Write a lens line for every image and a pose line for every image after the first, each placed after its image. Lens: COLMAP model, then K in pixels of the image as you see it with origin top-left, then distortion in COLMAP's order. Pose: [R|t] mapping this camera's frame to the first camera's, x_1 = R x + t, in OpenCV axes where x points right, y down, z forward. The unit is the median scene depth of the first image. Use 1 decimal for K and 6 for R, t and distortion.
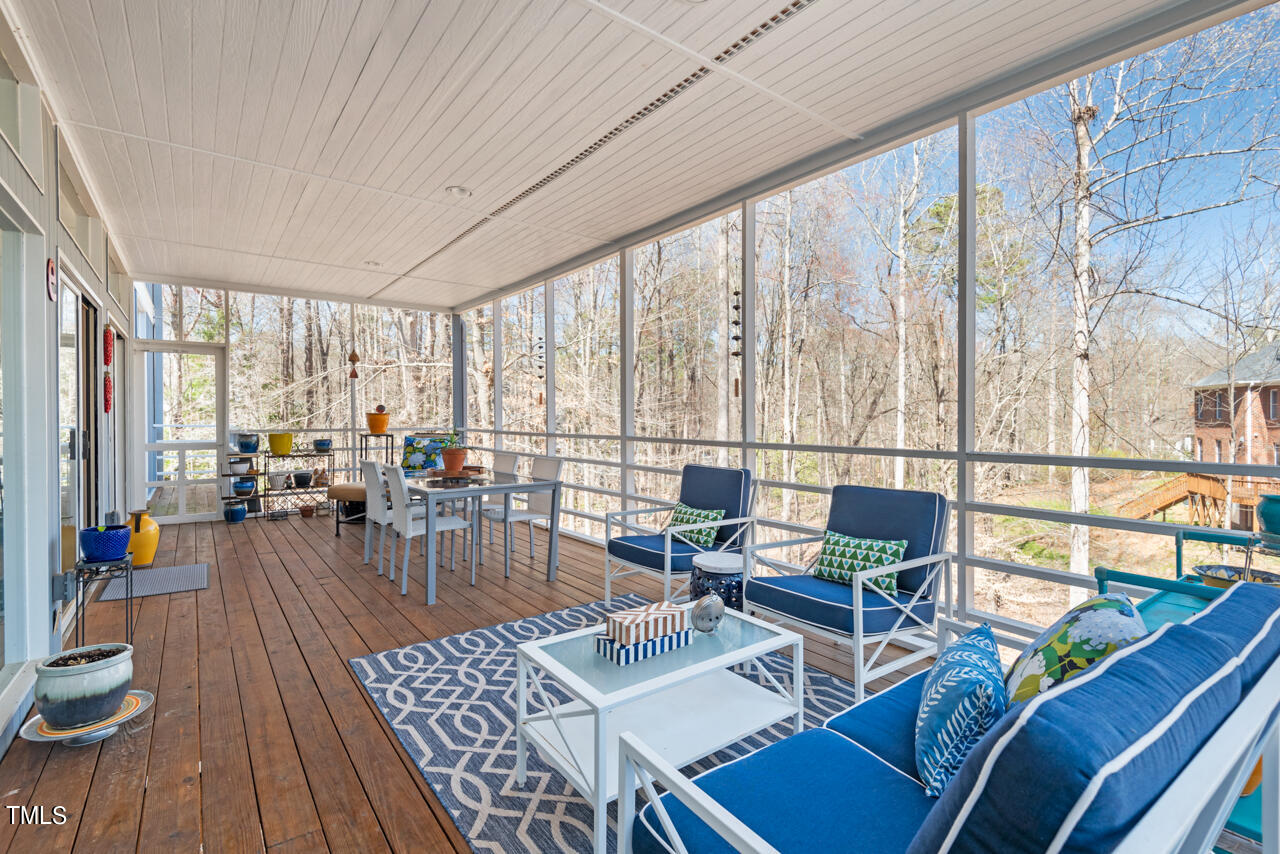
lens RADIAL K [[589.0, 0, 642.7], [0, 589.0, 419.0], [0, 0, 1]] dist [-0.001514, -0.000320]
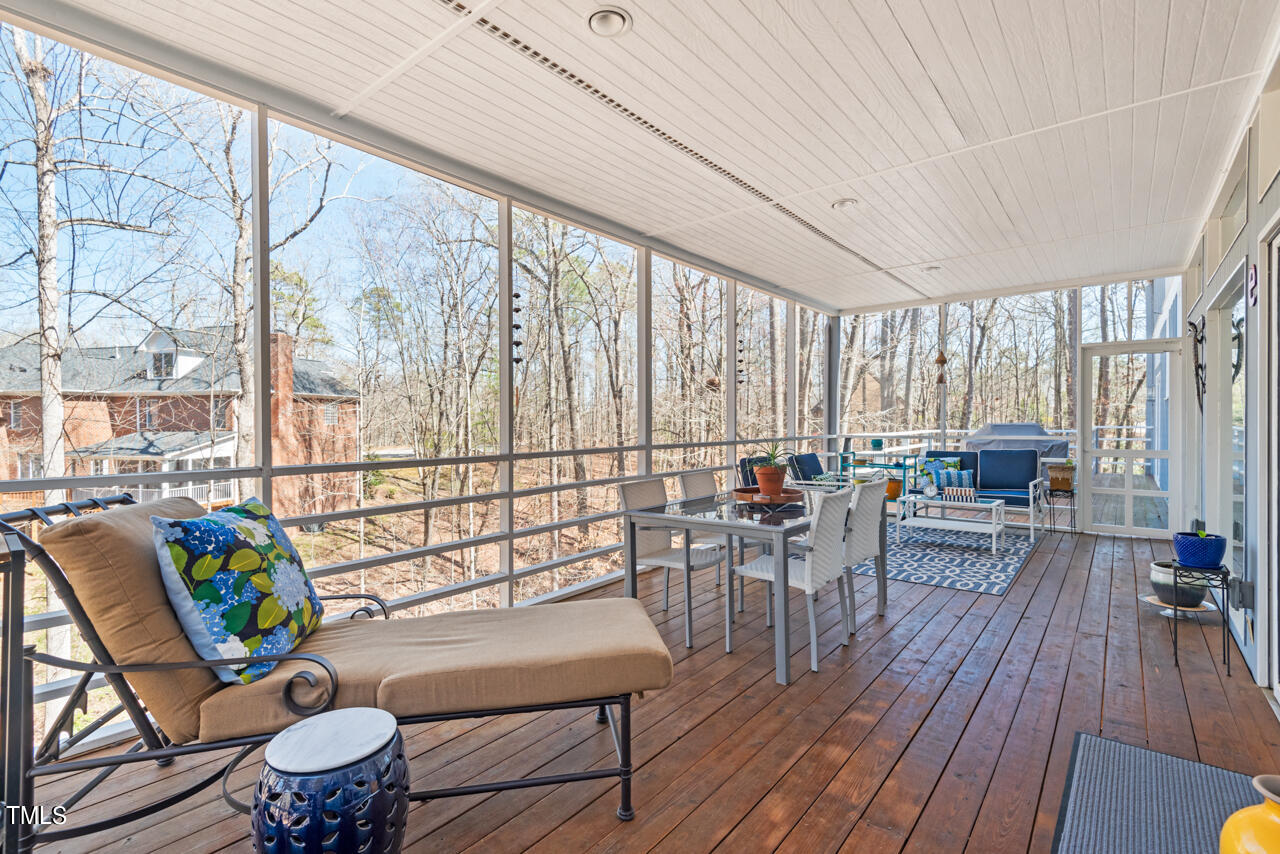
lens RADIAL K [[589.0, 0, 642.7], [0, 589.0, 419.0], [0, 0, 1]] dist [-0.001514, -0.000320]
pose [[-0.230642, 0.006800, 0.973015, -0.992646], [0.010948, 0.999930, -0.004393, -0.008090], [-0.972977, 0.009640, -0.230700, 1.278879]]
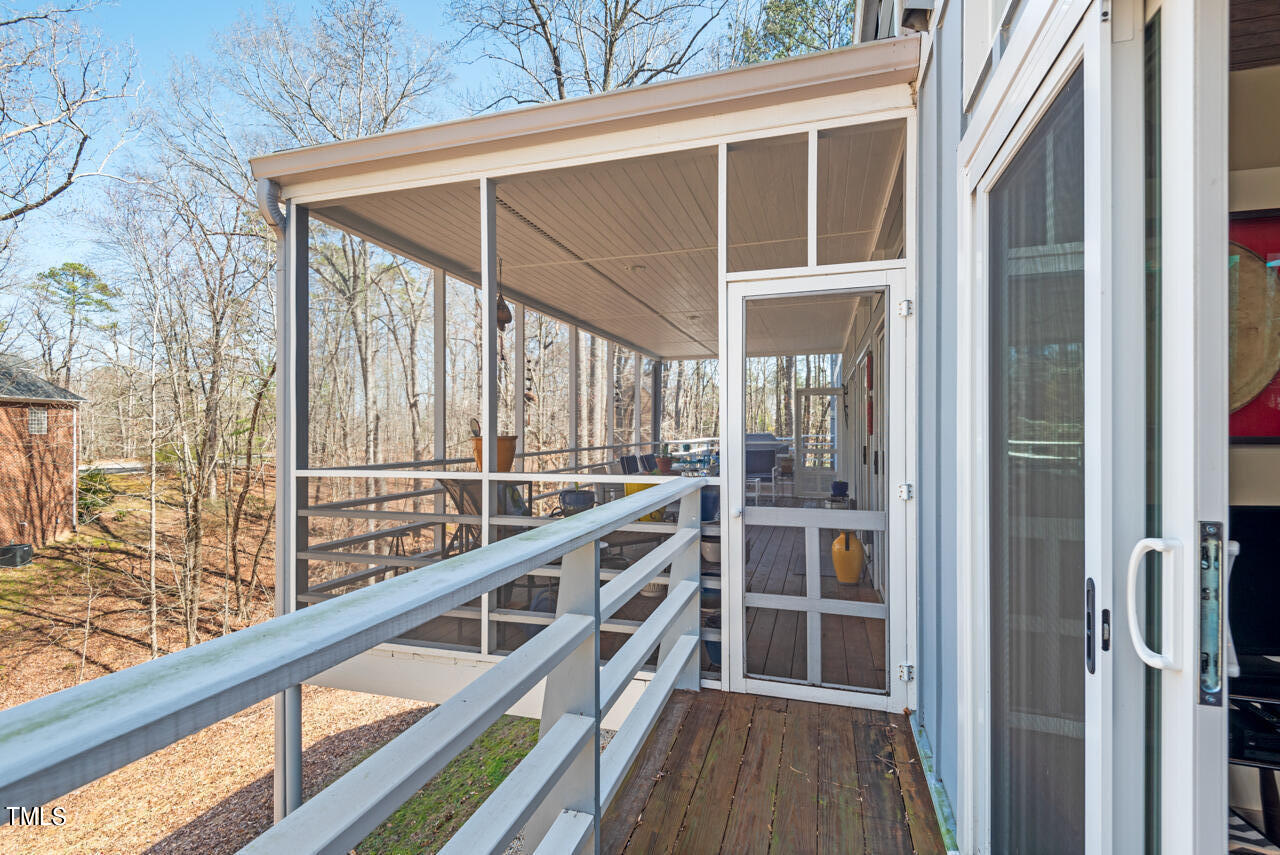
lens RADIAL K [[599.3, 0, 640.0], [0, 599.3, 427.5], [0, 0, 1]] dist [-0.000561, -0.000071]
pose [[-0.582445, 0.015638, 0.812719, -1.430793], [0.019891, 0.999790, -0.004983, -0.013663], [-0.812627, 0.013263, -0.582634, 1.817199]]
